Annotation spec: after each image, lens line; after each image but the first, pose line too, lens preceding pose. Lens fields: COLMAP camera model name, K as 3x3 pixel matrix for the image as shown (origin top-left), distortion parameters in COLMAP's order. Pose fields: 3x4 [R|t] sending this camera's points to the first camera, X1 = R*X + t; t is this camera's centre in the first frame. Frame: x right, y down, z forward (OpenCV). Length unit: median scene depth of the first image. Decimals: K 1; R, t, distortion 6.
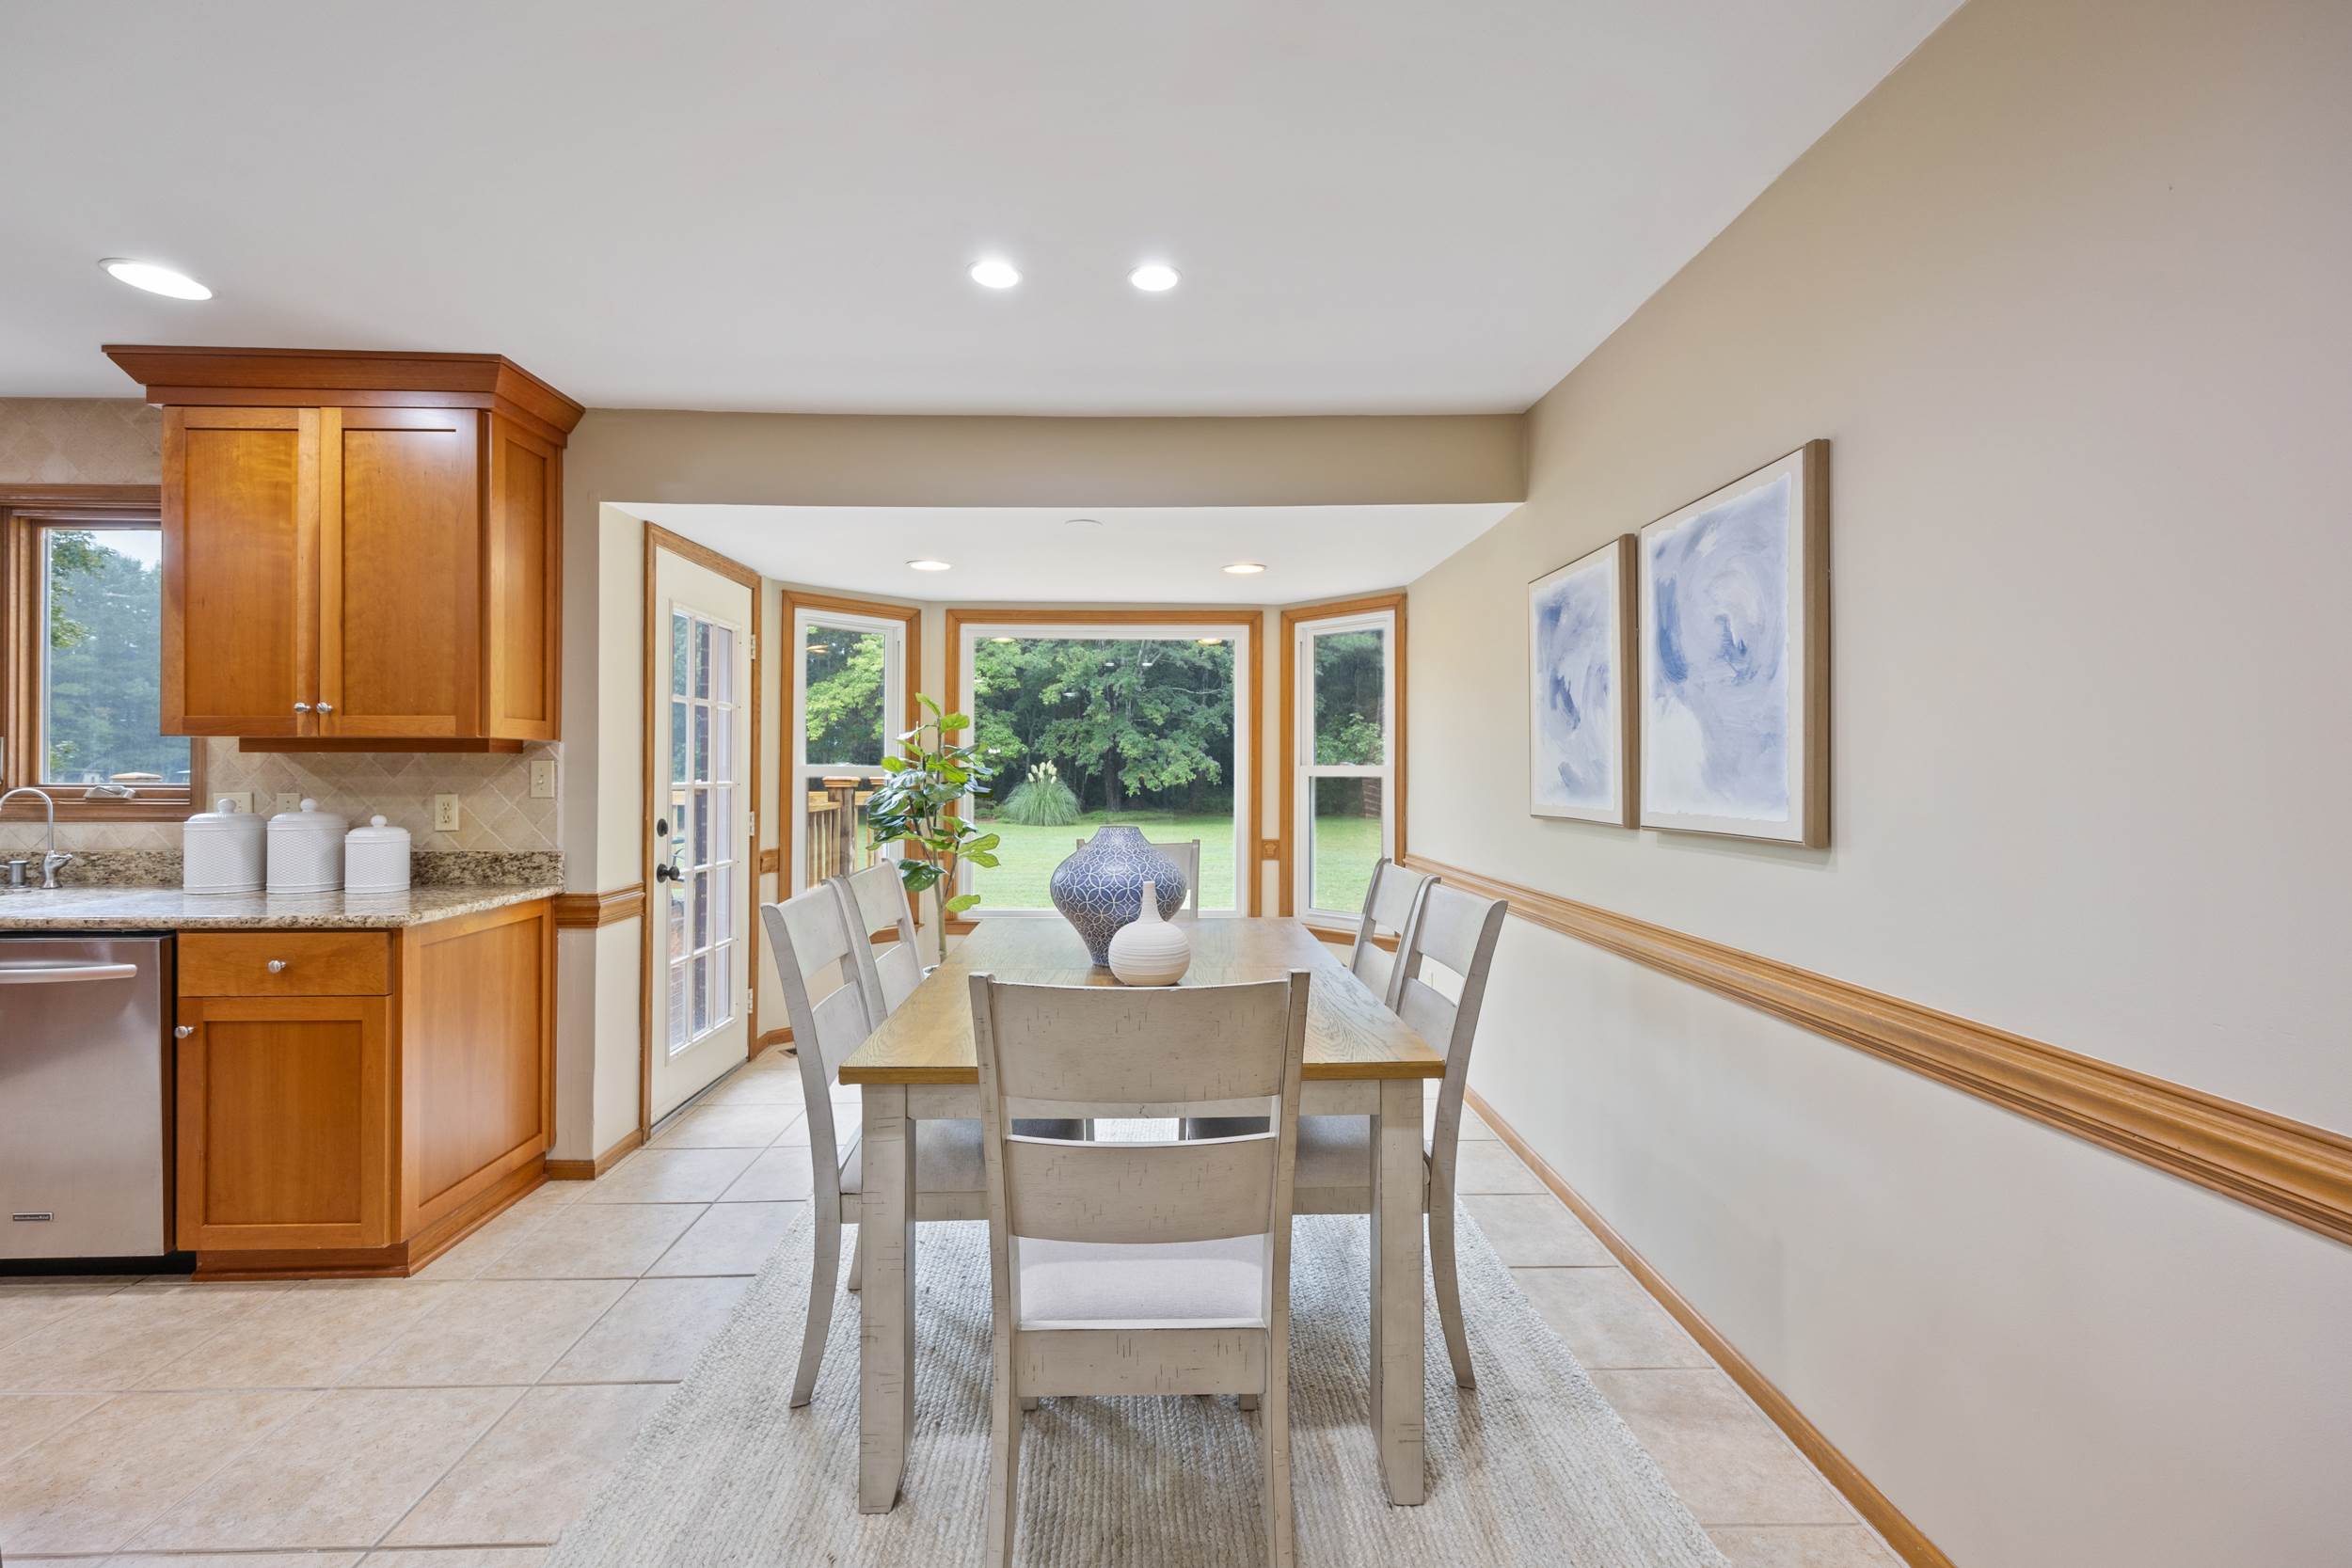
lens RADIAL K [[947.3, 0, 1166.6], [0, 947.3, 768.2], [0, 0, 1]] dist [-0.000592, -0.000448]
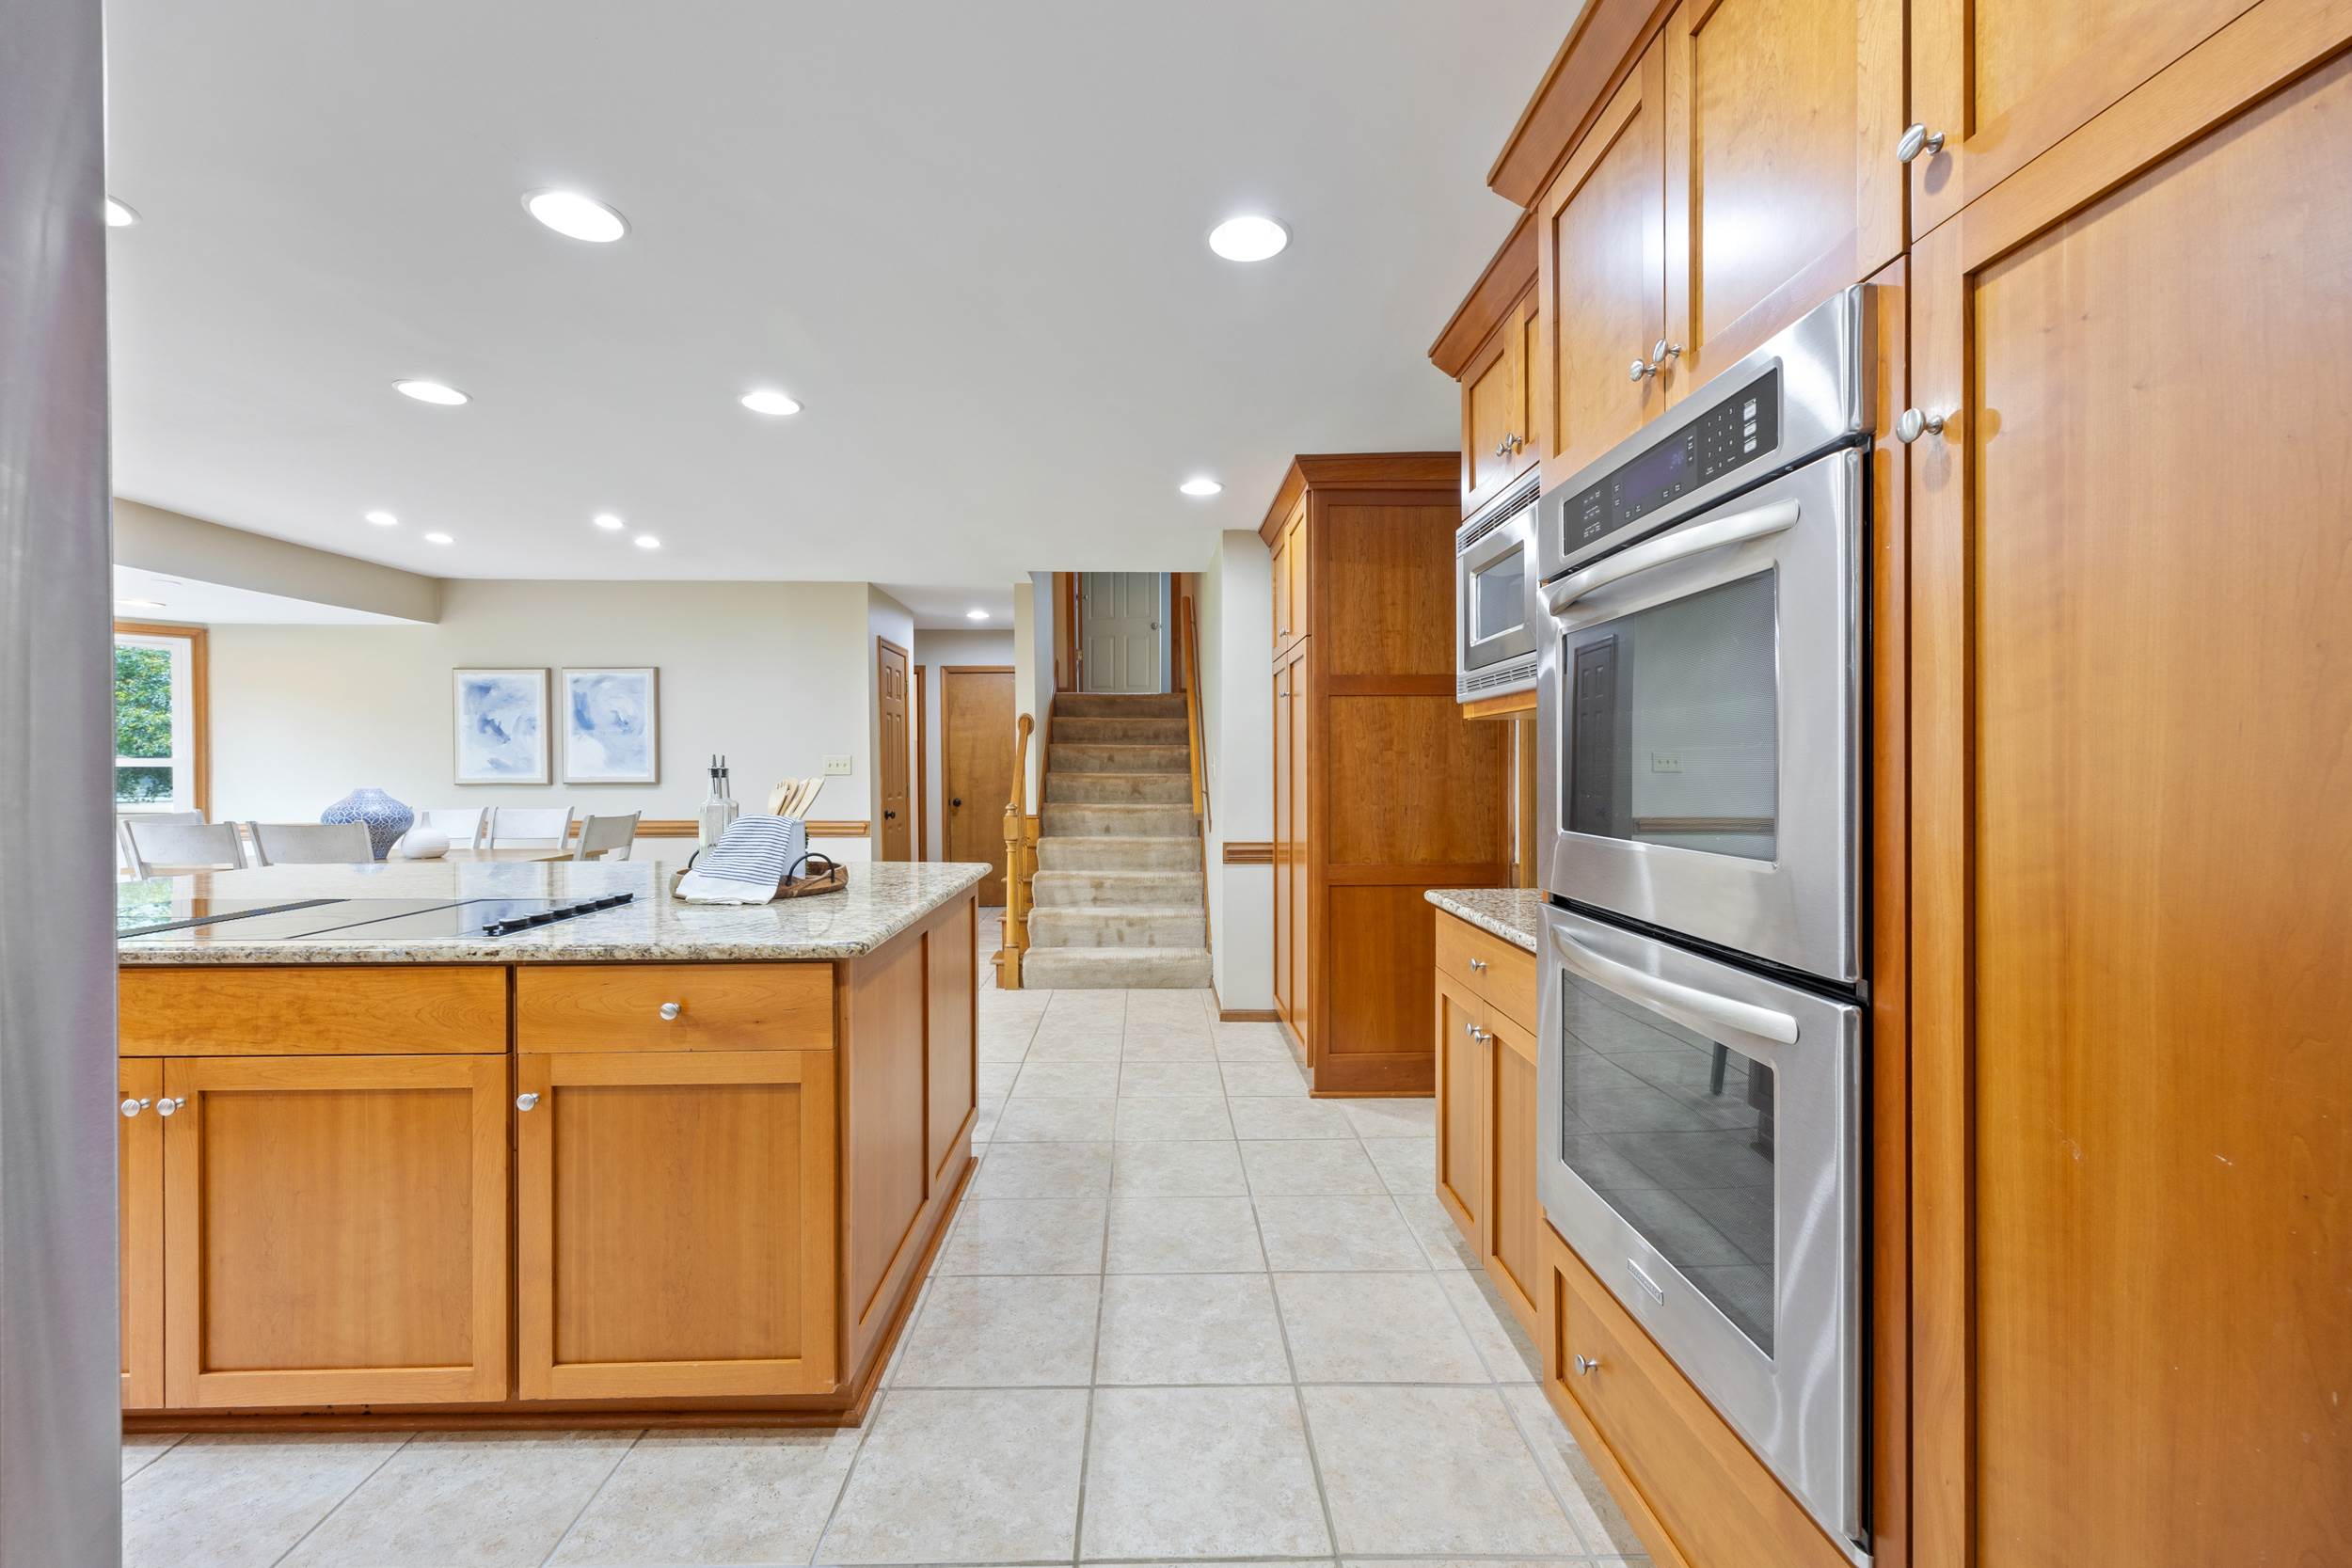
lens RADIAL K [[947.3, 0, 1169.1], [0, 947.3, 791.8], [0, 0, 1]] dist [-0.000592, -0.000448]
pose [[0.005132, -0.022325, 0.999738, -1.719361], [-0.002862, 0.999746, 0.022340, 0.017987], [-0.999983, -0.002975, 0.005066, -0.554508]]
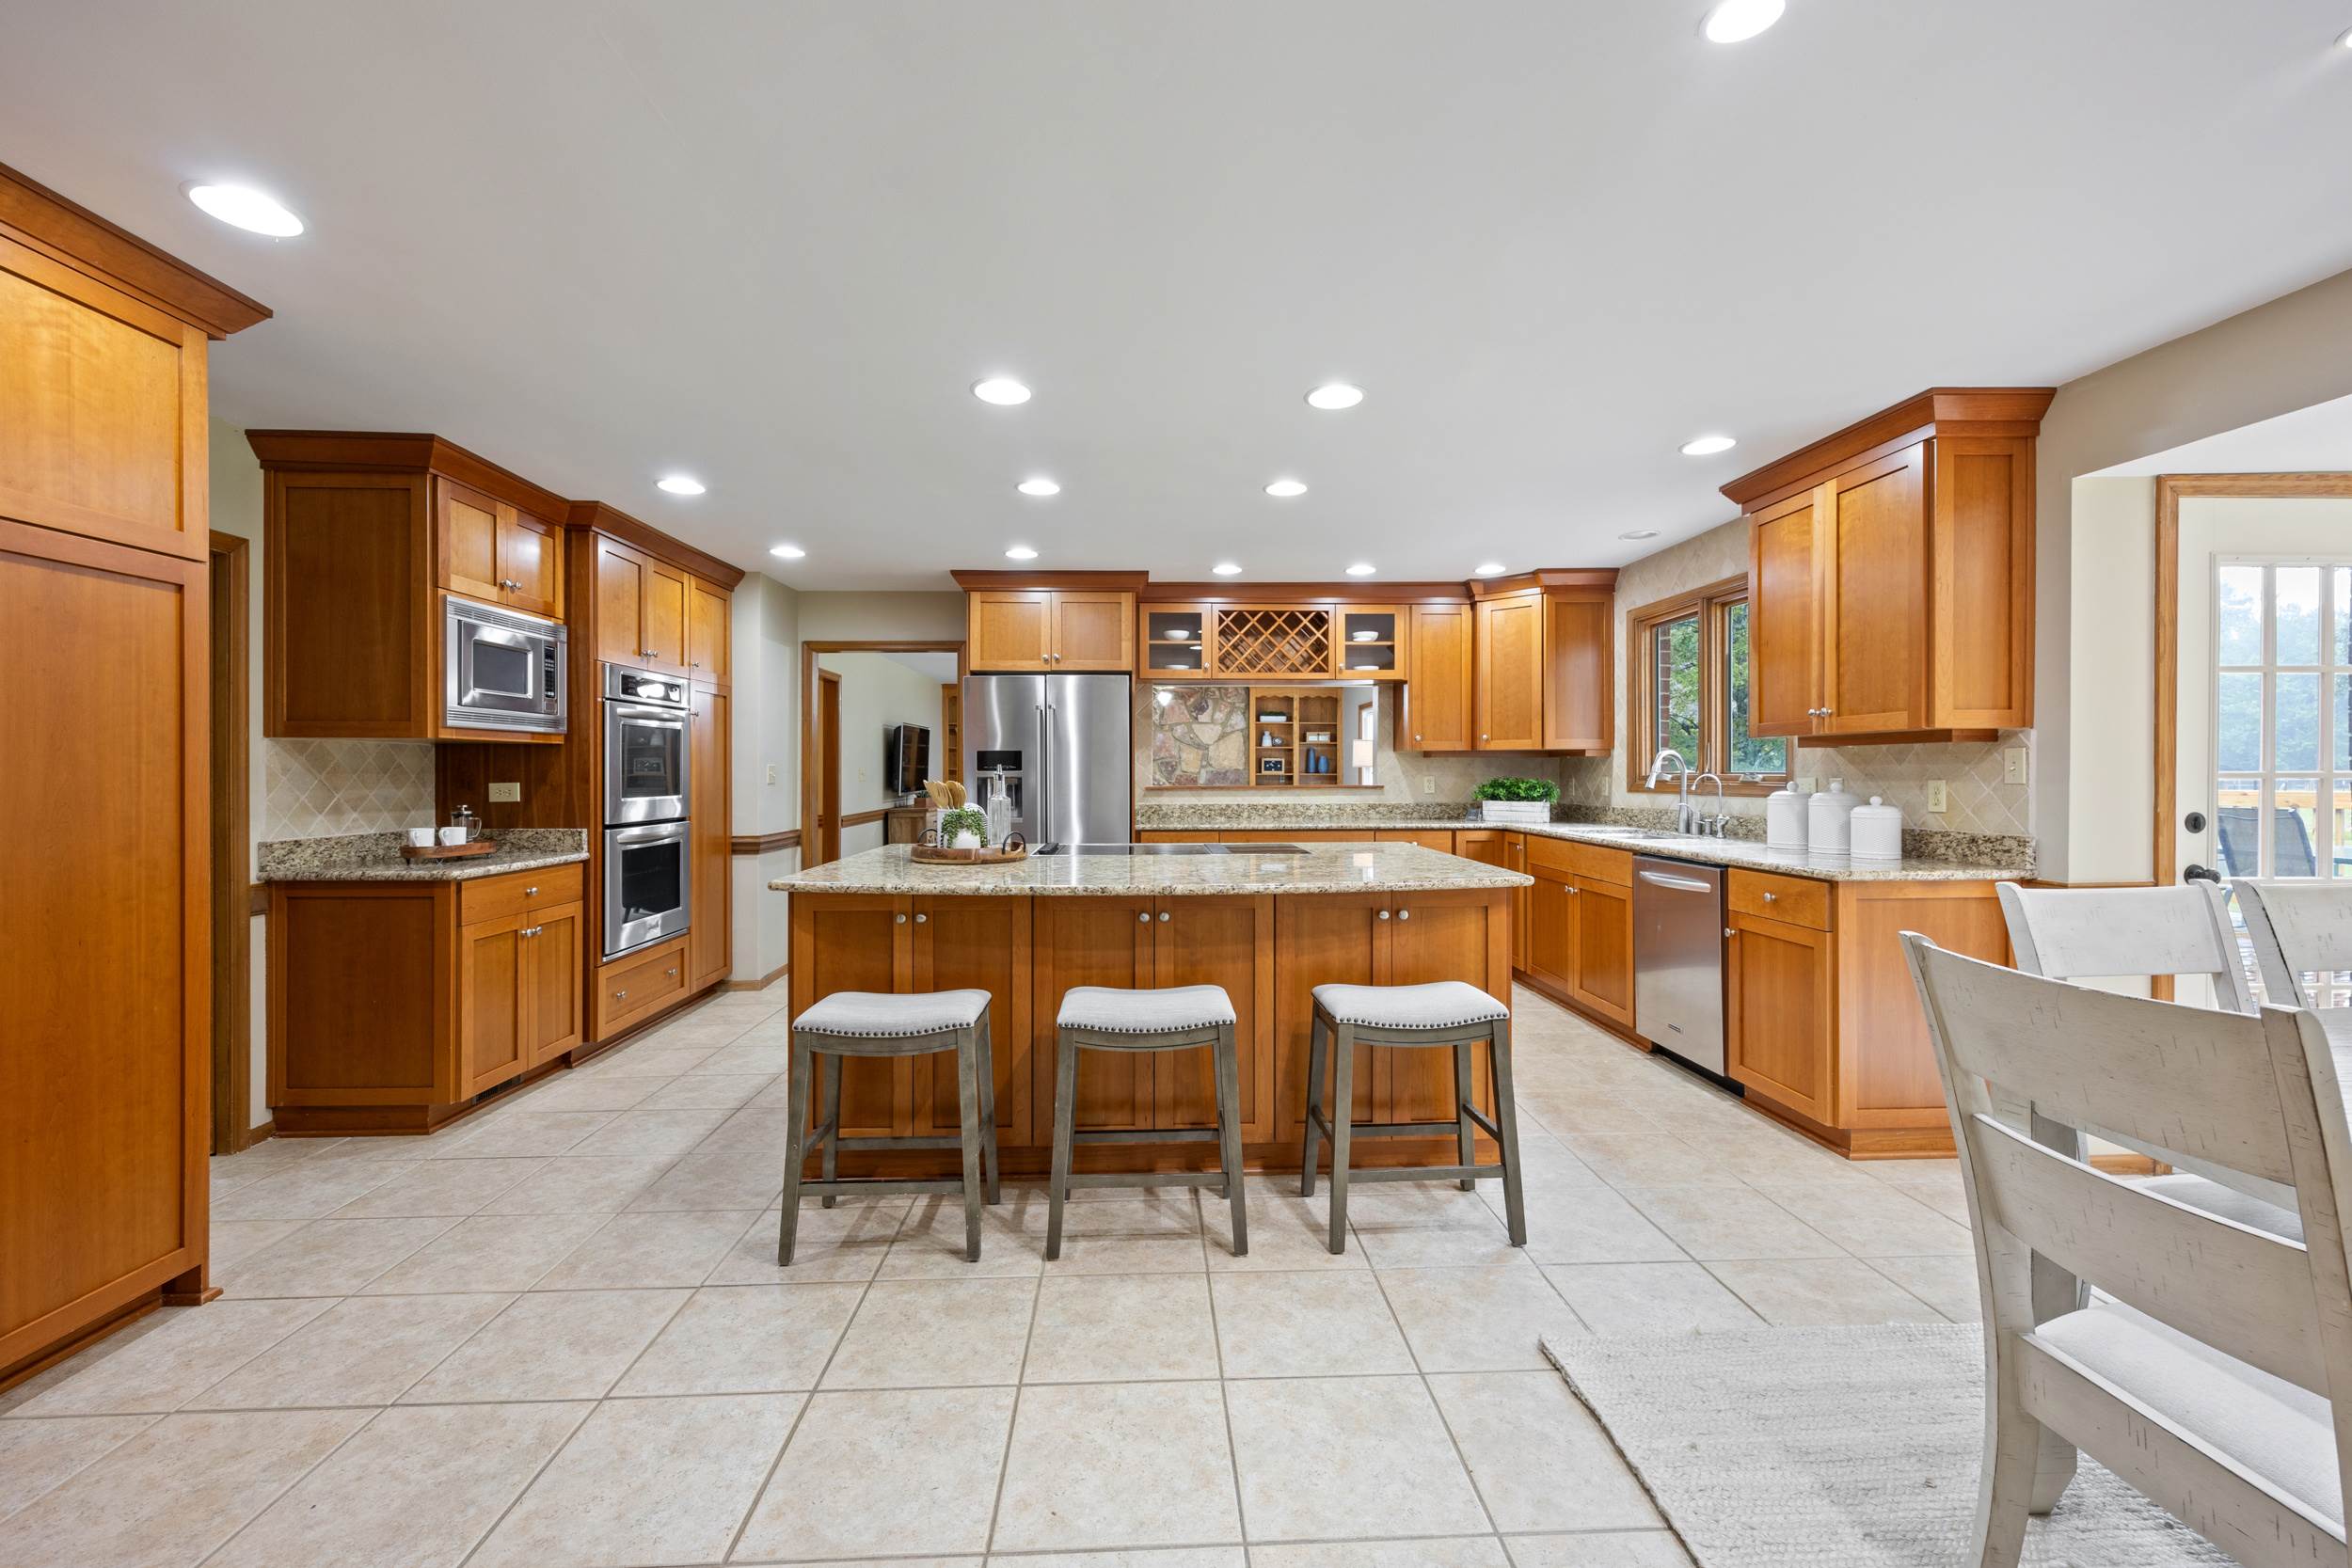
lens RADIAL K [[947.3, 0, 1170.9], [0, 947.3, 777.1], [0, 0, 1]] dist [-0.000592, -0.000448]
pose [[0.008823, 0.003089, -0.999956, 0.387903], [0.004845, 0.999983, 0.003132, 0.017162], [0.999949, -0.004872, 0.008808, 0.077758]]
